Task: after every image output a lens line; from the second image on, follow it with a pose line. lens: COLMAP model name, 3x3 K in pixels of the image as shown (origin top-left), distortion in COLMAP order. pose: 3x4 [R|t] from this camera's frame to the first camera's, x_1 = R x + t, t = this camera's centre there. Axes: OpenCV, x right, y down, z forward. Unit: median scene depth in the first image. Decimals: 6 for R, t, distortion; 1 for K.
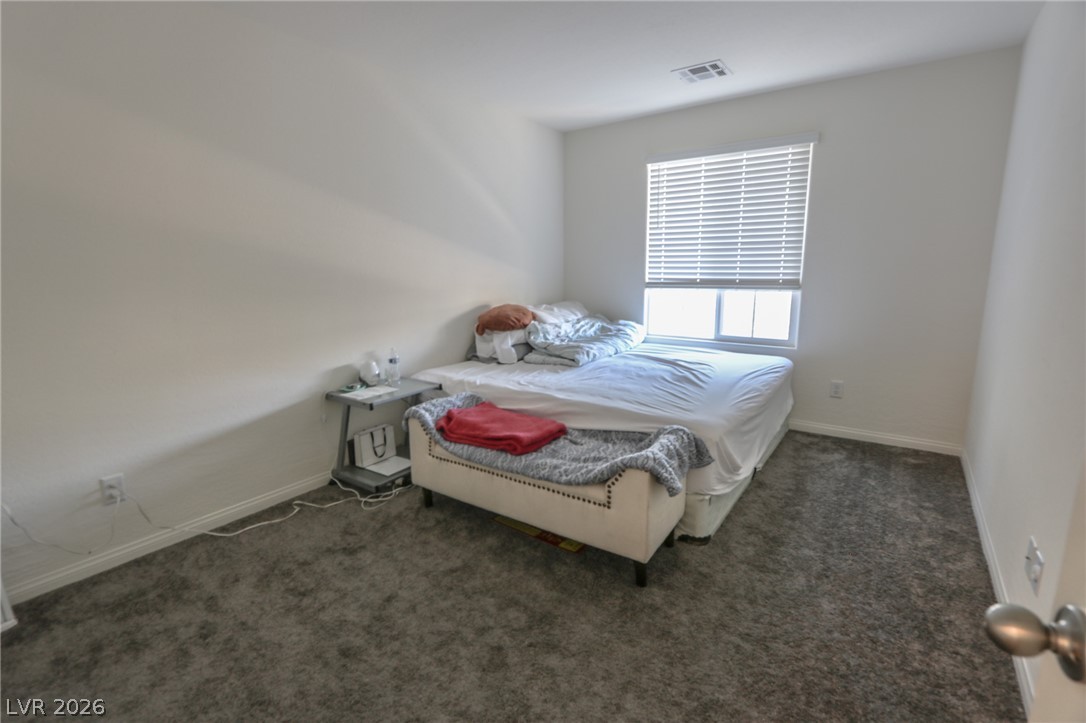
lens RADIAL K [[500.8, 0, 544.8], [0, 500.8, 361.6], [0, 0, 1]] dist [-0.013440, 0.001349]
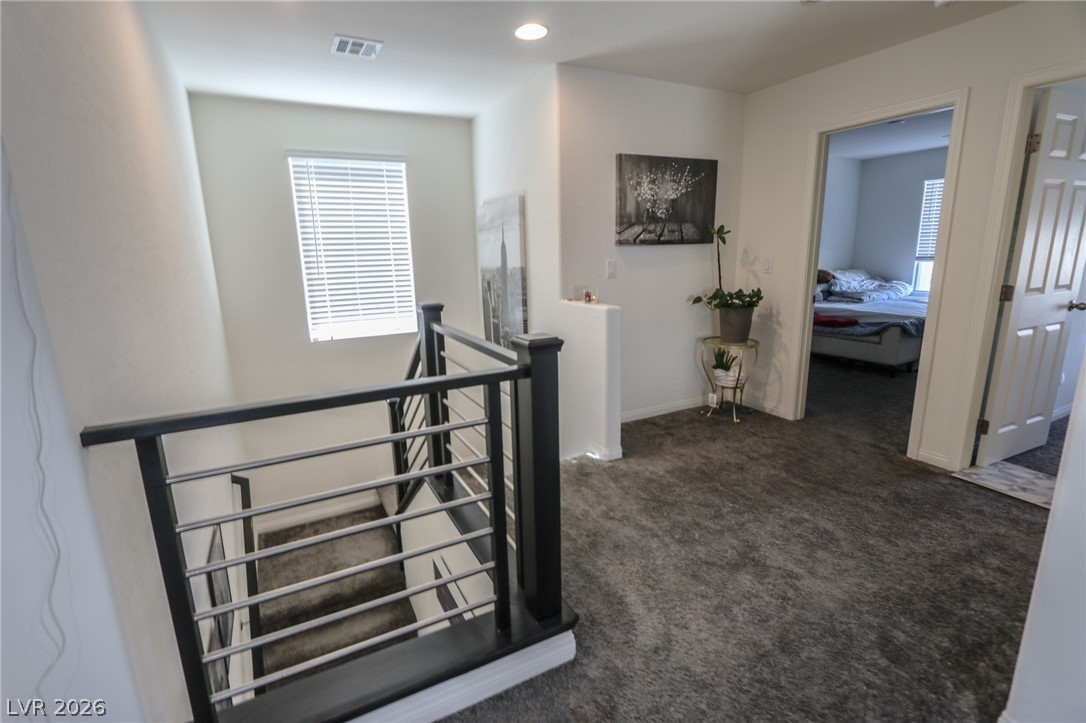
lens RADIAL K [[500.8, 0, 539.2], [0, 500.8, 357.0], [0, 0, 1]] dist [-0.013440, 0.001349]
pose [[0.891658, 0.088634, -0.443948, -0.143695], [-0.076551, 0.996045, 0.045109, 0.192395], [0.446190, -0.006237, 0.894917, -1.018307]]
